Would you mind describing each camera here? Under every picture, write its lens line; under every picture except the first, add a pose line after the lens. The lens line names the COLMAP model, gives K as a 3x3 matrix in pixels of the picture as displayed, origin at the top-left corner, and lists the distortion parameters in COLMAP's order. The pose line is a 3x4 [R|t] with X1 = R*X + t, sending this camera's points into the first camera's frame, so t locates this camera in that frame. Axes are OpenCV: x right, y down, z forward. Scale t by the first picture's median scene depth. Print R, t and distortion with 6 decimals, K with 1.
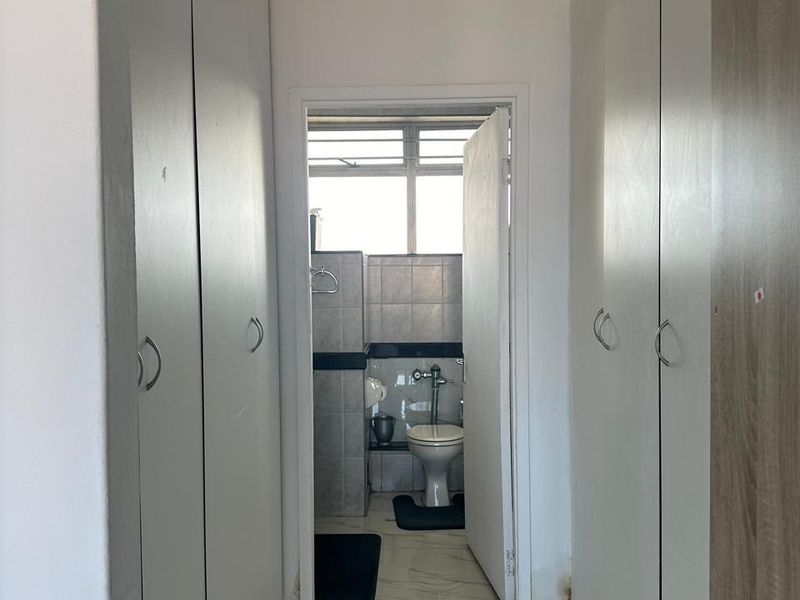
lens RADIAL K [[744.8, 0, 400.8], [0, 744.8, 301.4], [0, 0, 1]] dist [0.092065, 0.000000]
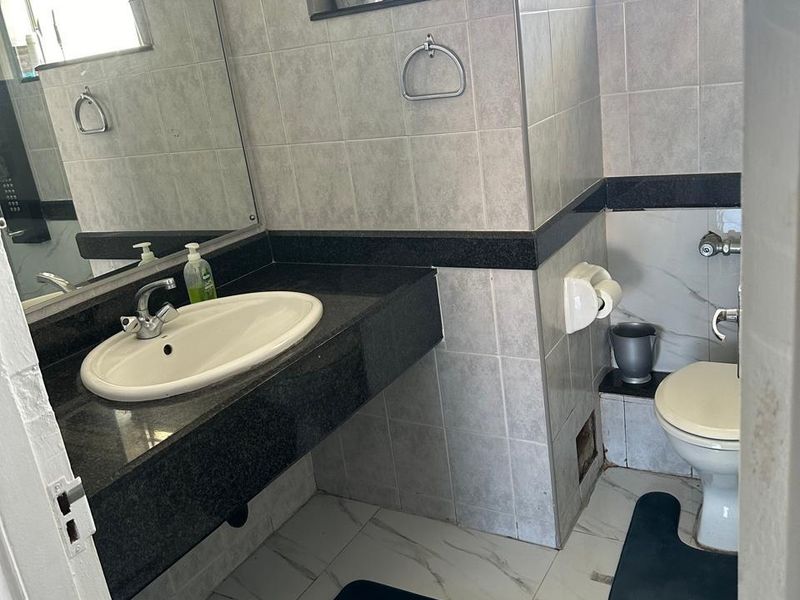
lens RADIAL K [[744.8, 0, 396.8], [0, 744.8, 296.6], [0, 0, 1]] dist [0.092065, 0.000000]
pose [[0.862542, 0.053868, -0.503109, 0.103988], [0.107890, 0.951869, 0.286887, -0.029446], [0.494348, -0.301733, 0.815216, 0.588195]]
